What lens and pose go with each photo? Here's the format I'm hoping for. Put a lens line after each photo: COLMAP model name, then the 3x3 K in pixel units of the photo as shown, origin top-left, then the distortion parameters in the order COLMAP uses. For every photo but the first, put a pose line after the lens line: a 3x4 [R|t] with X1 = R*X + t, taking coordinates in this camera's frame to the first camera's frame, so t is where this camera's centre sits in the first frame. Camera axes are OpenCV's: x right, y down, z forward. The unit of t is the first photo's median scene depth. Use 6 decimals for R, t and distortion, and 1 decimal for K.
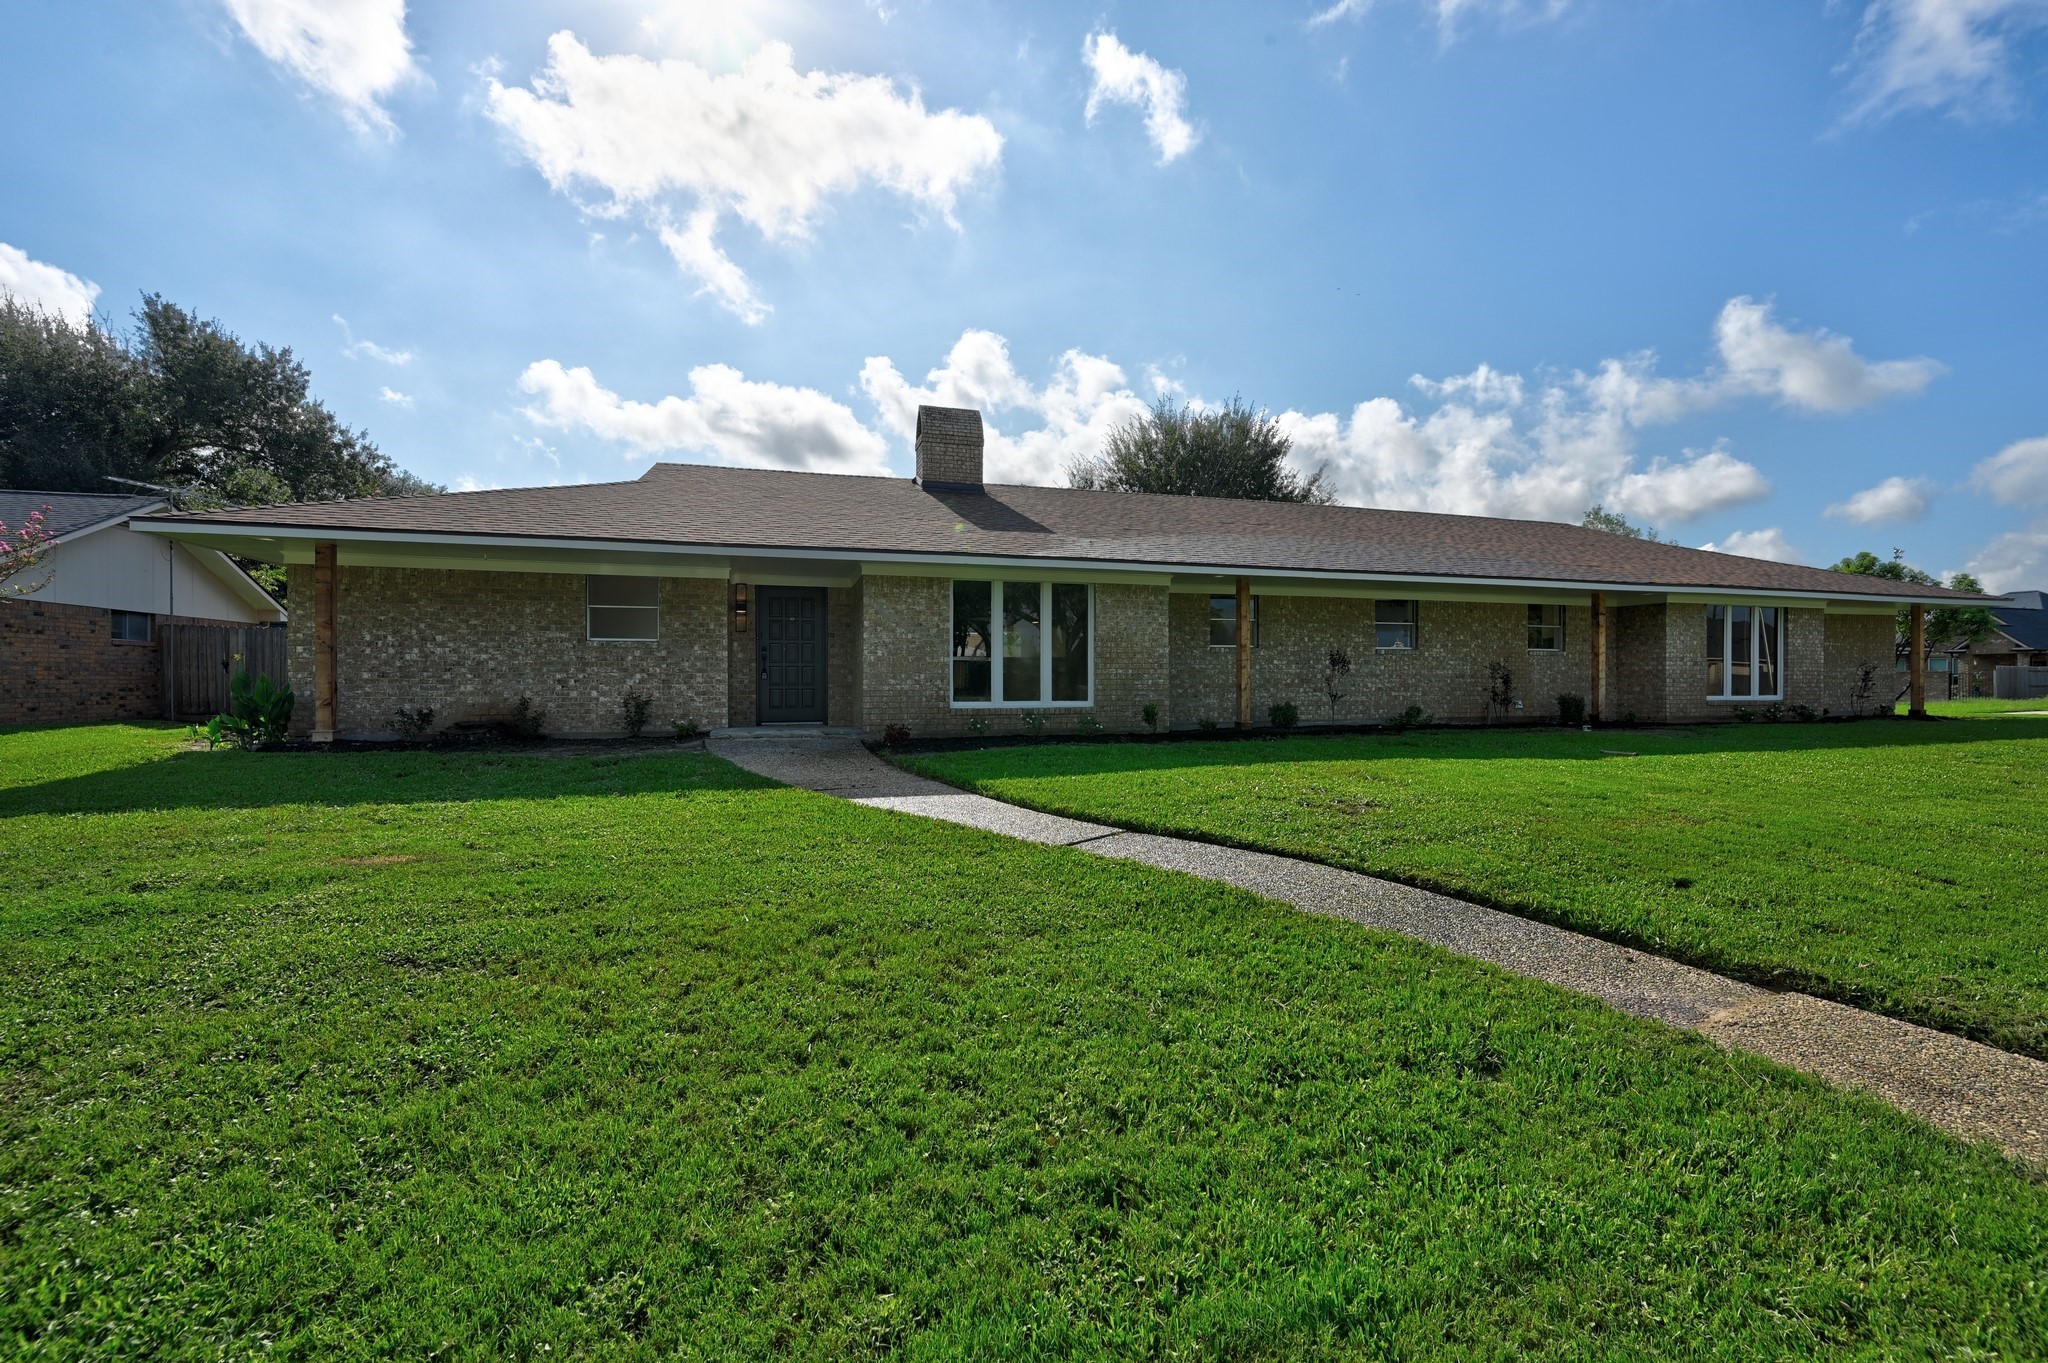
lens RADIAL K [[857.5, 0, 1024.0], [0, 857.5, 681.5], [0, 0, 1]] dist [0.001310, 0.000260]
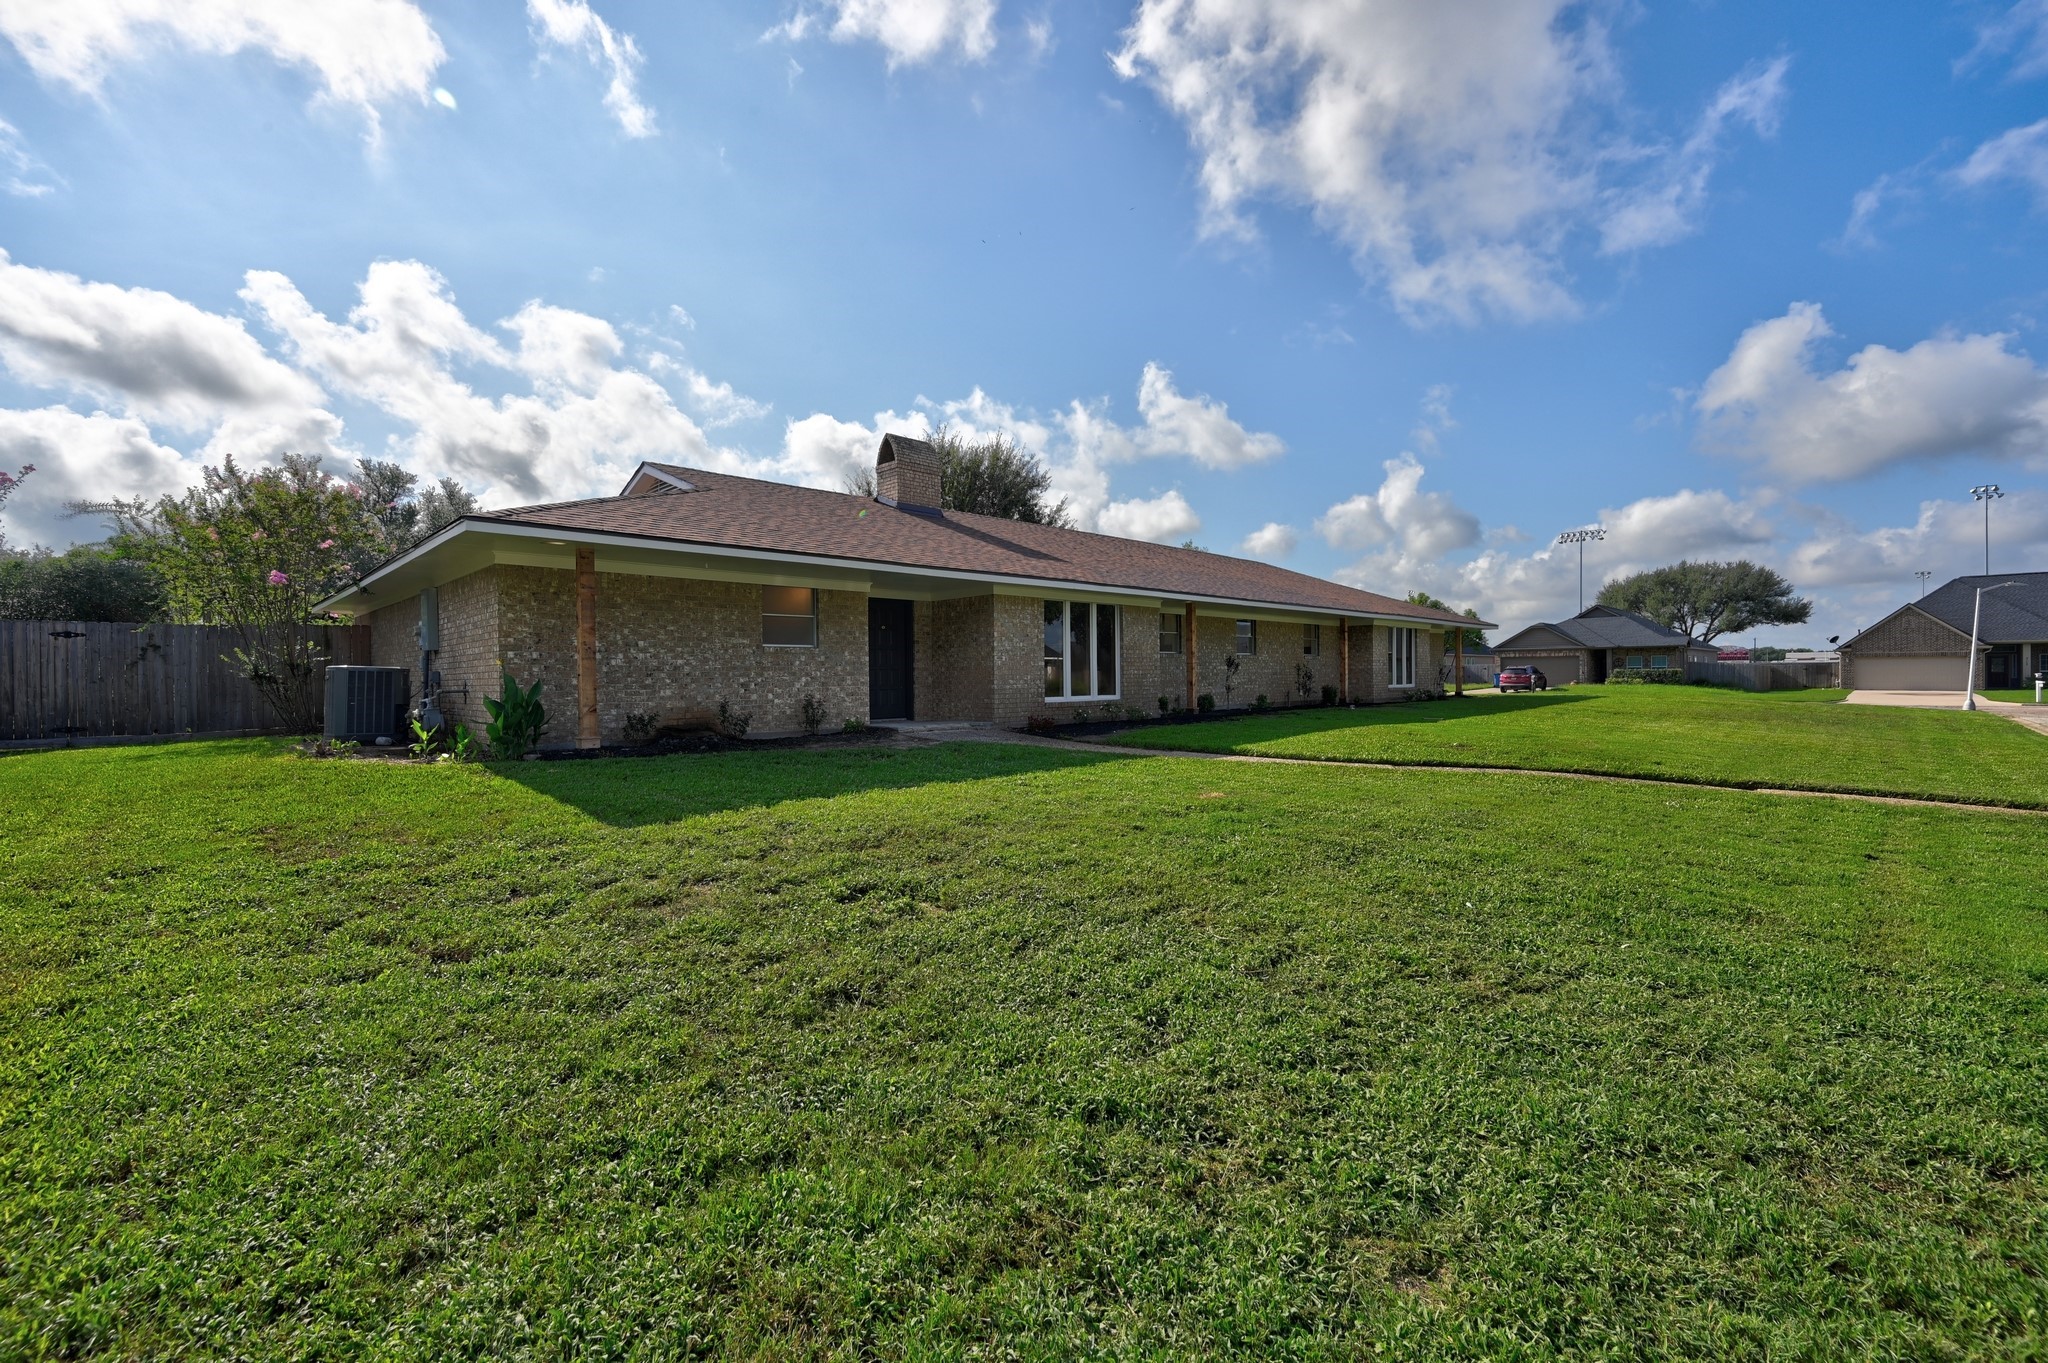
lens RADIAL K [[871.2, 0, 1024.0], [0, 871.2, 681.5], [0, 0, 1]] dist [0.000298, 0.000044]
pose [[0.882294, -0.012104, 0.470543, -0.655980], [0.012088, 0.999922, 0.003057, -0.003276], [-0.470544, 0.002991, 0.882372, -0.096152]]
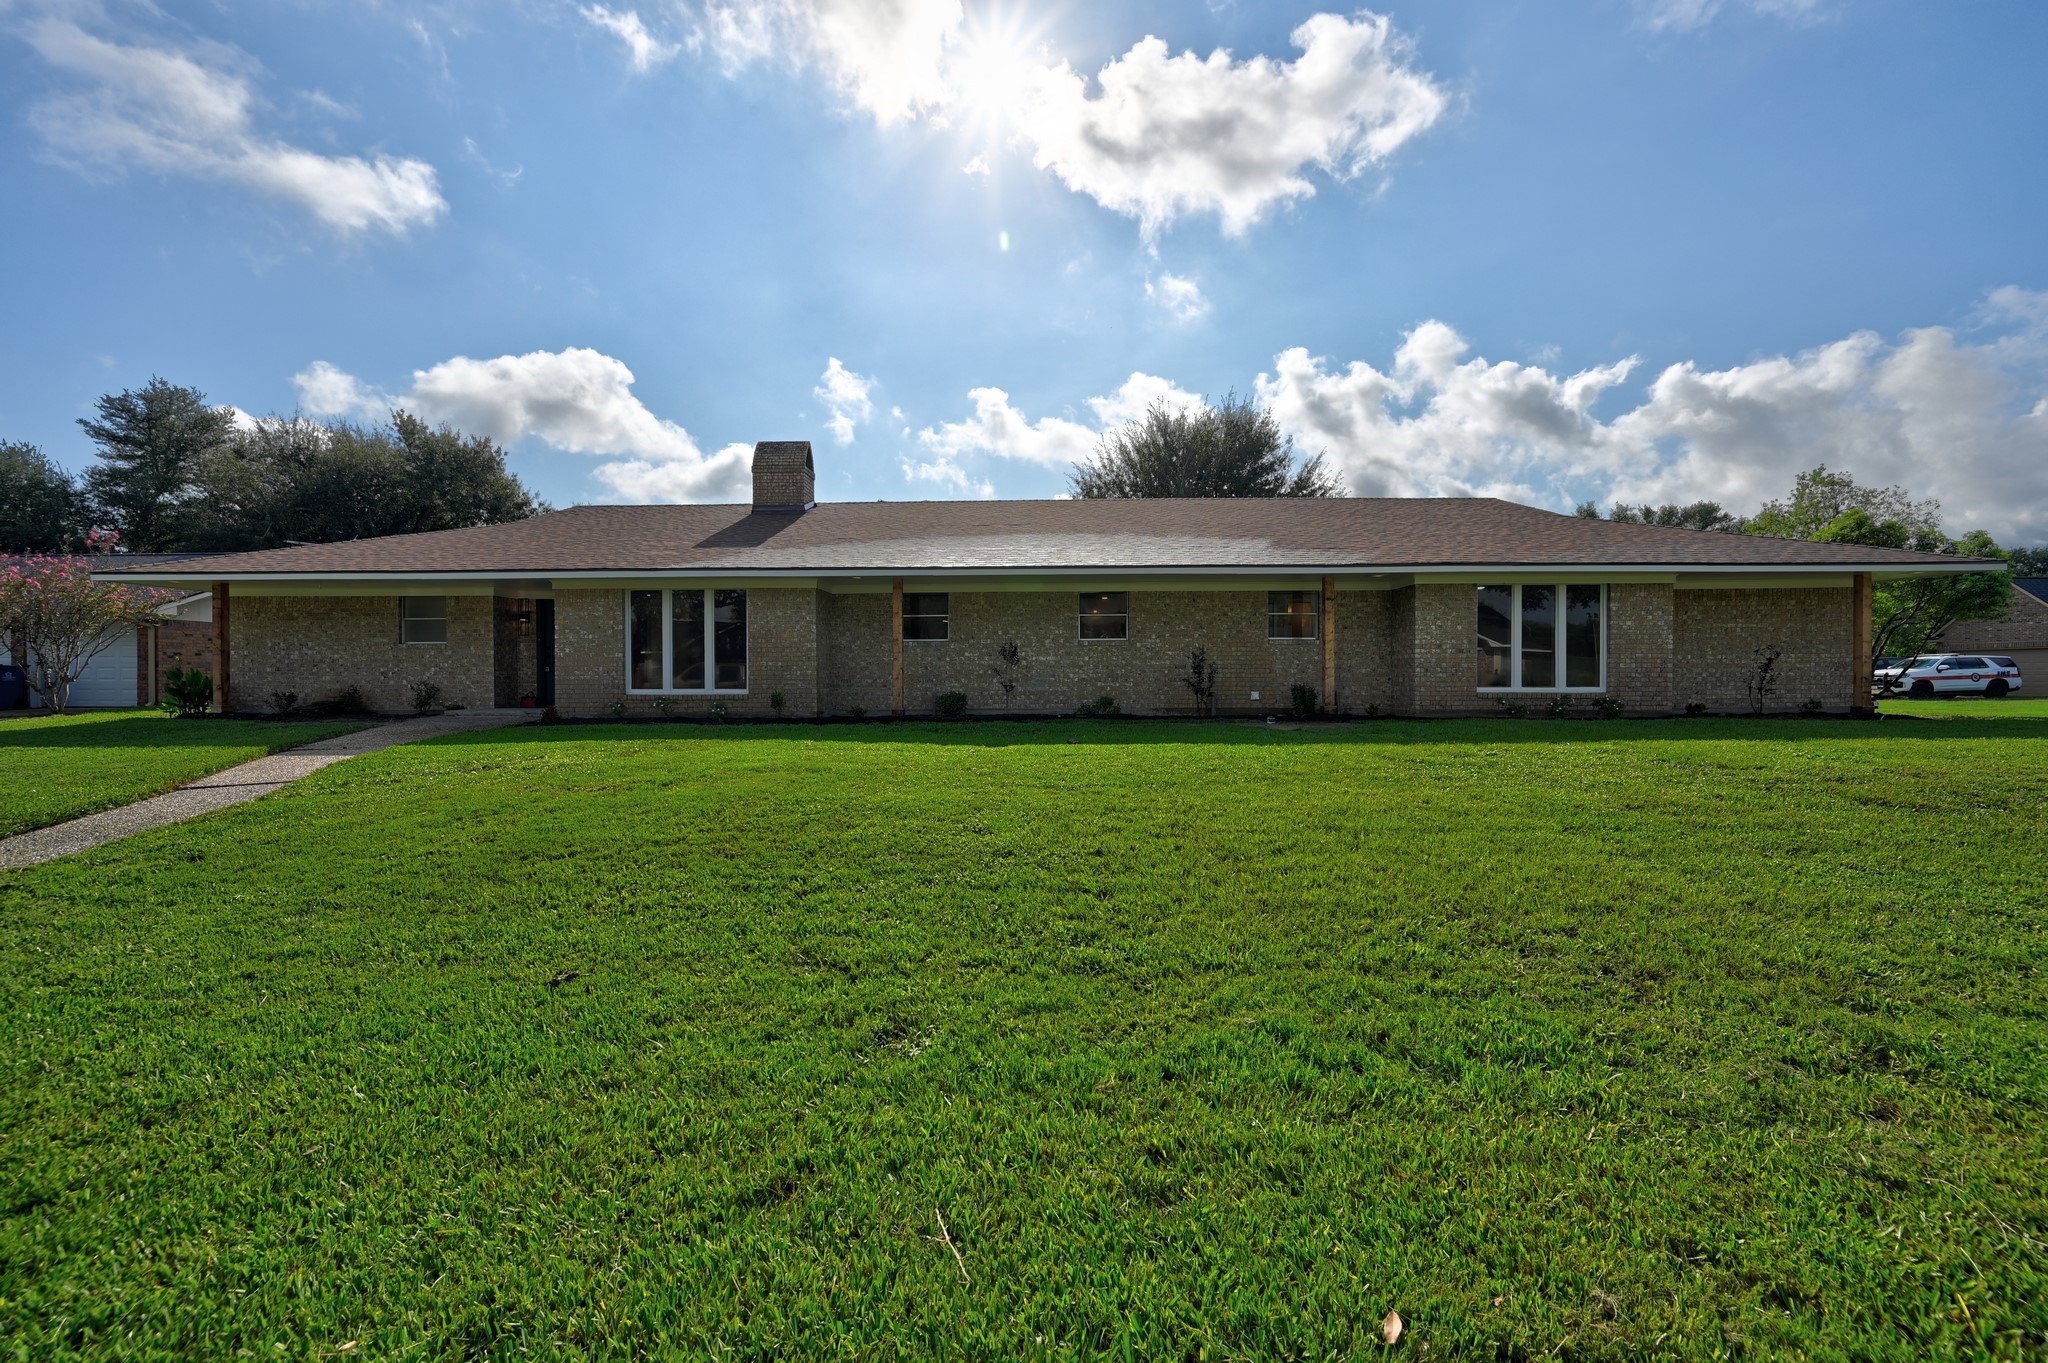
lens RADIAL K [[792.7, 0, 1024.0], [0, 792.7, 681.5], [0, 0, 1]] dist [-0.000690, 0.000079]
pose [[0.949330, 0.000147, -0.314280, 0.759082], [0.001714, 0.999983, 0.005643, 0.006739], [0.314275, -0.005896, 0.949314, 0.090923]]
